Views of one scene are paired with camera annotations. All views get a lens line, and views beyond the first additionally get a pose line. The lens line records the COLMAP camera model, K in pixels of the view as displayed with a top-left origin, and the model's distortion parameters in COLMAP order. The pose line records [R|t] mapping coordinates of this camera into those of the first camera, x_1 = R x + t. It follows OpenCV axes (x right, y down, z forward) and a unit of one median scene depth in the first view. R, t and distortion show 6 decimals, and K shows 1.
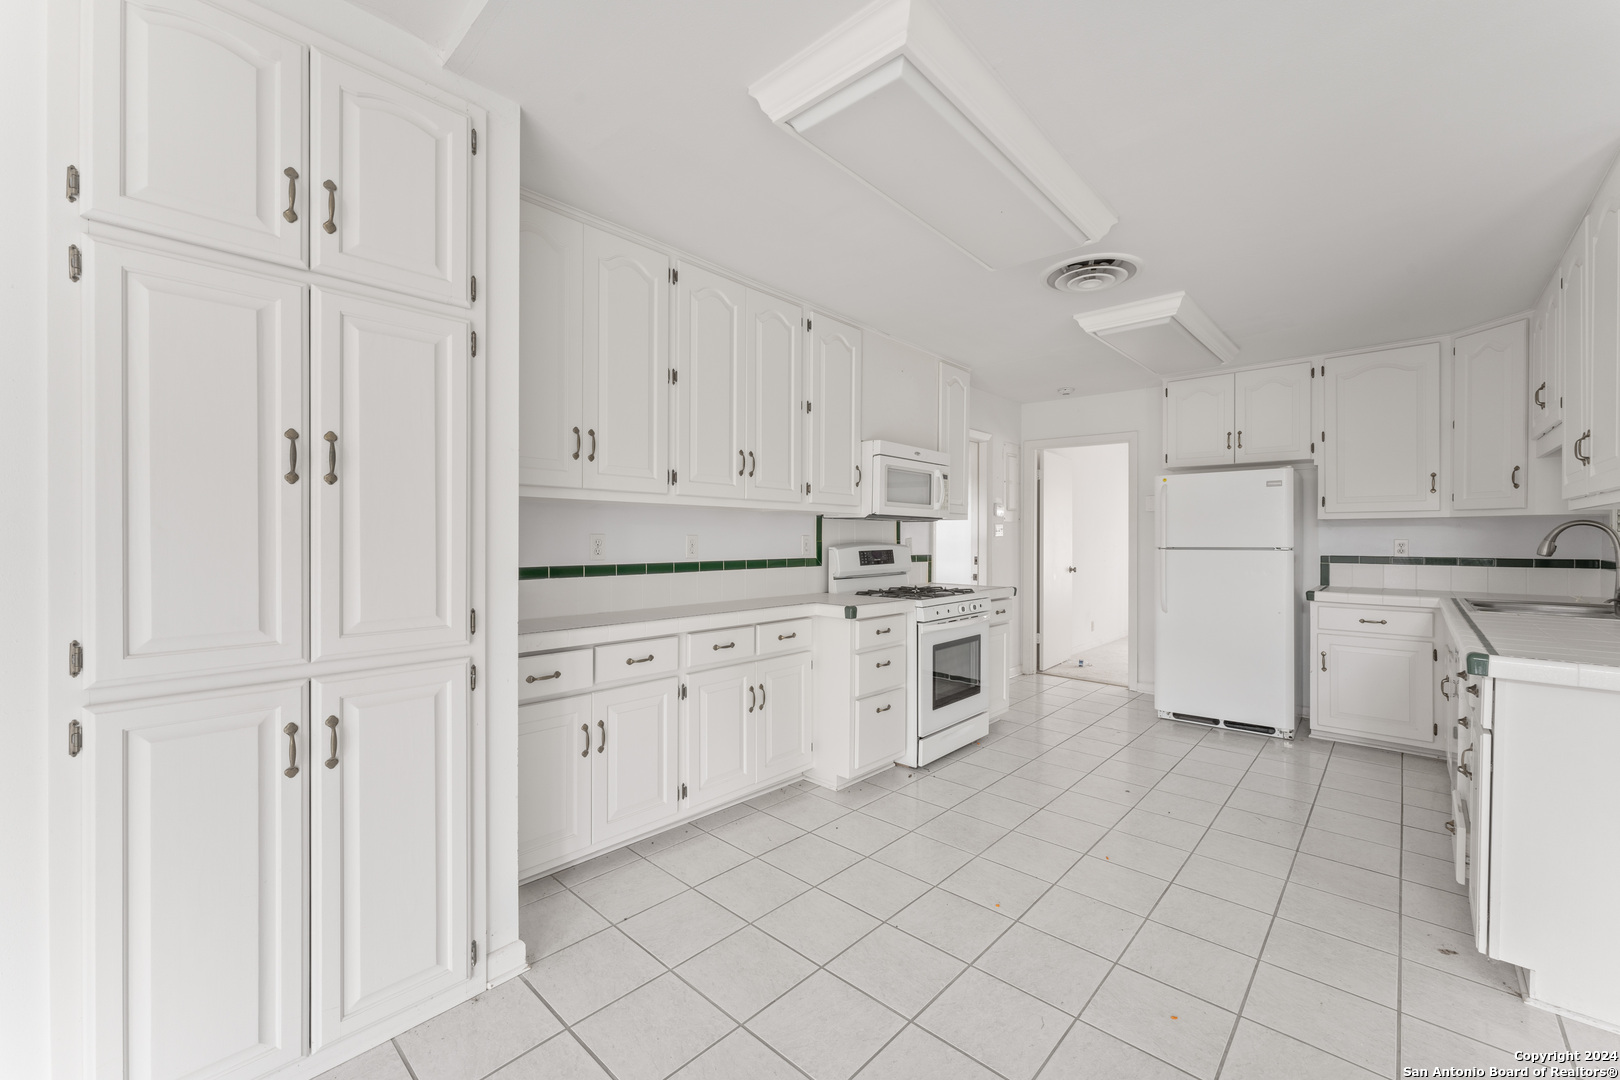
lens RADIAL K [[653.3, 0, 825.4], [0, 653.3, 538.7], [0, 0, 1]] dist [0.004741, -0.000884]
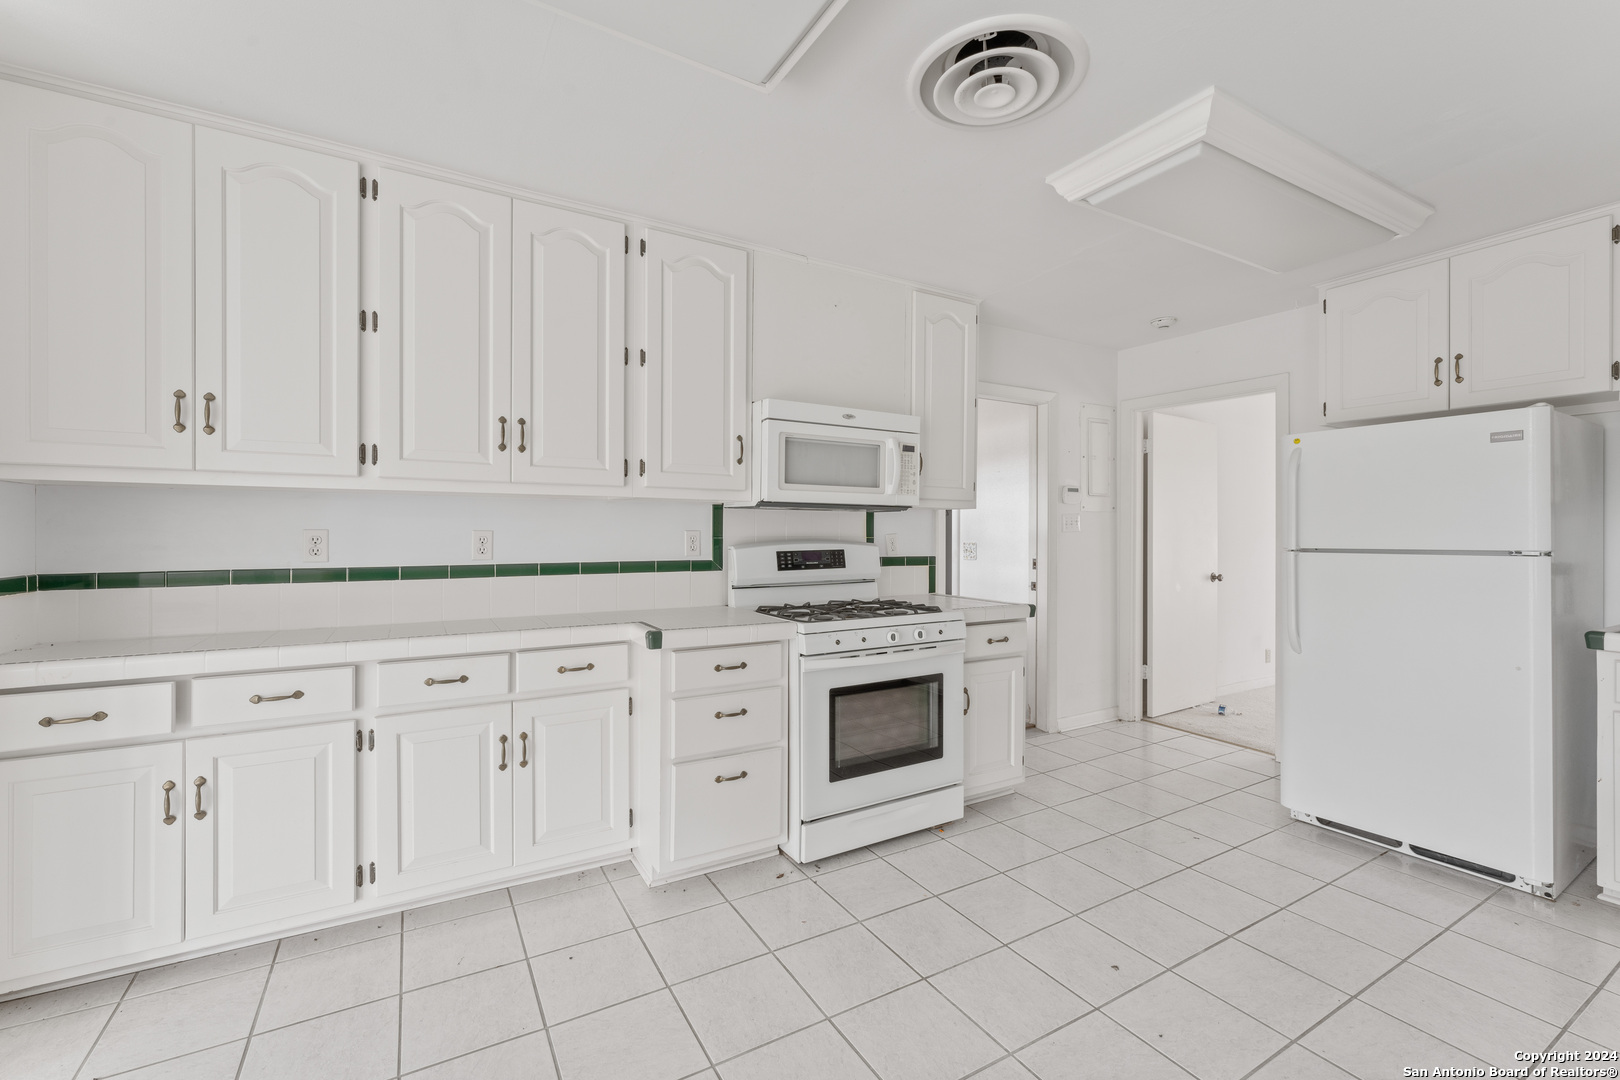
lens RADIAL K [[653.3, 0, 835.2], [0, 653.3, 532.5], [0, 0, 1]] dist [0.004741, -0.000884]
pose [[0.946218, -0.000250, -0.323531, 0.368433], [-0.000026, 1.000000, -0.000848, -0.002171], [0.323531, 0.000811, 0.946217, 0.322112]]
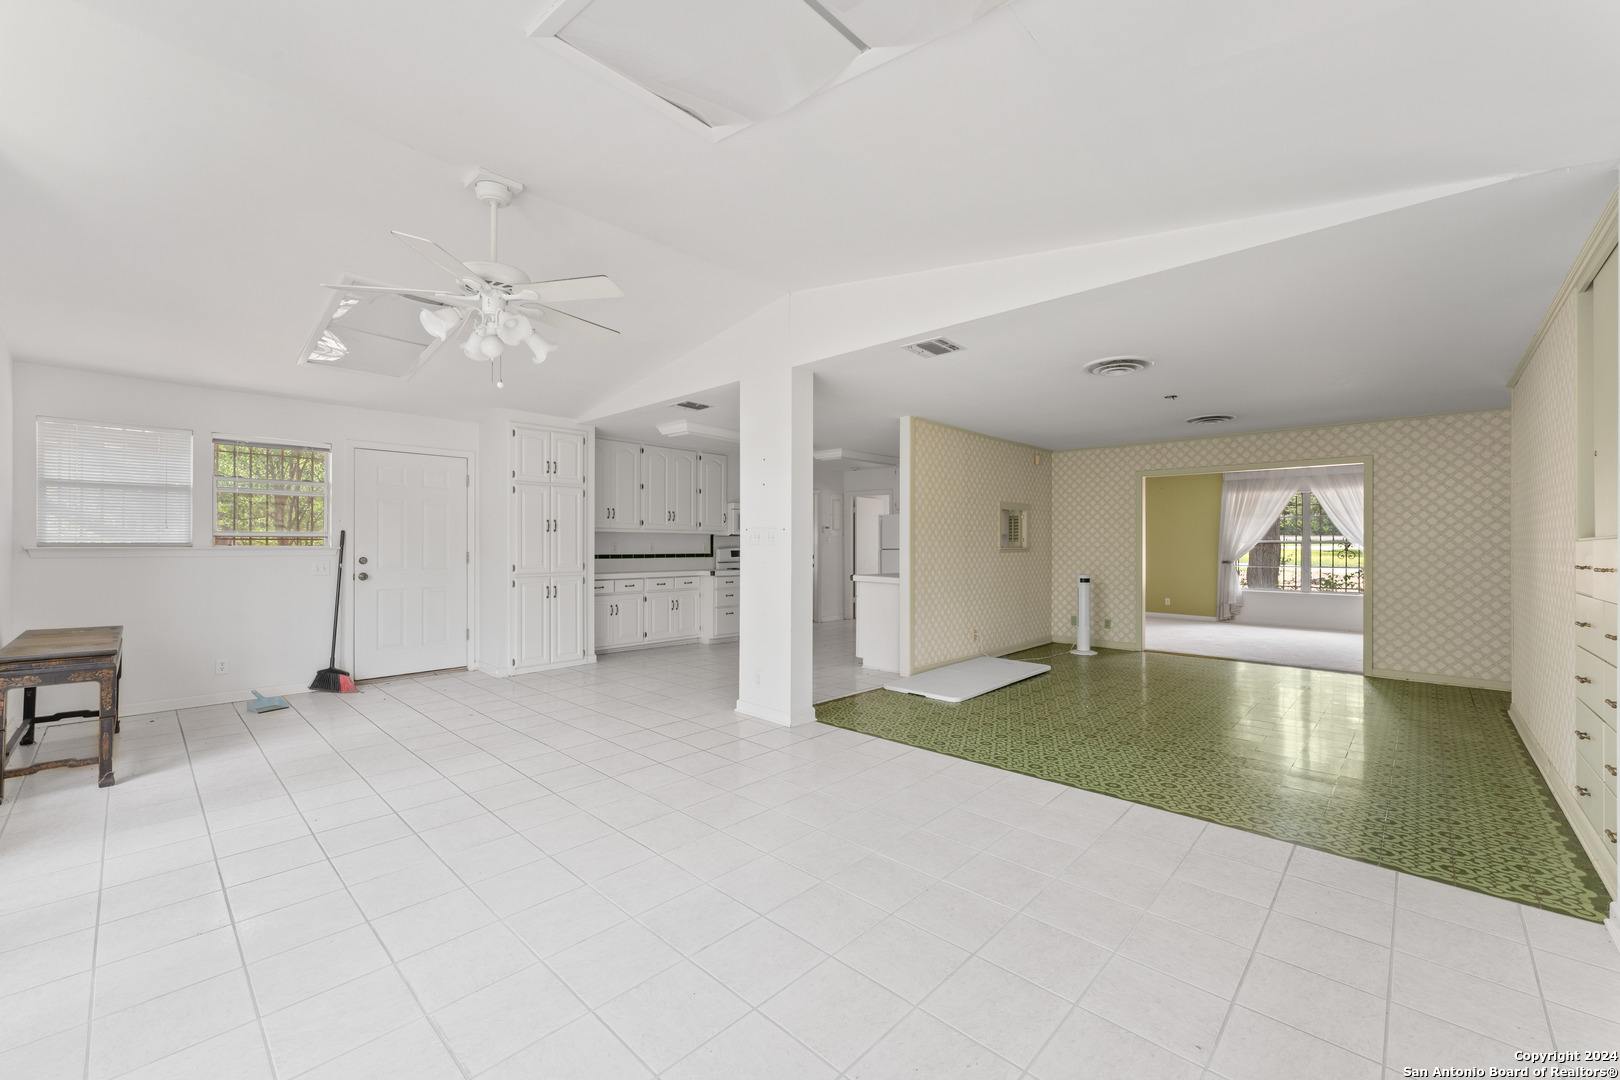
lens RADIAL K [[653.3, 0, 833.0], [0, 653.3, 549.4], [0, 0, 1]] dist [0.004741, -0.000884]
pose [[0.999999, -0.000707, 0.000794, 0.413415], [0.000704, 0.999990, 0.004483, 0.005303], [-0.000797, -0.004482, 0.999990, -1.275907]]
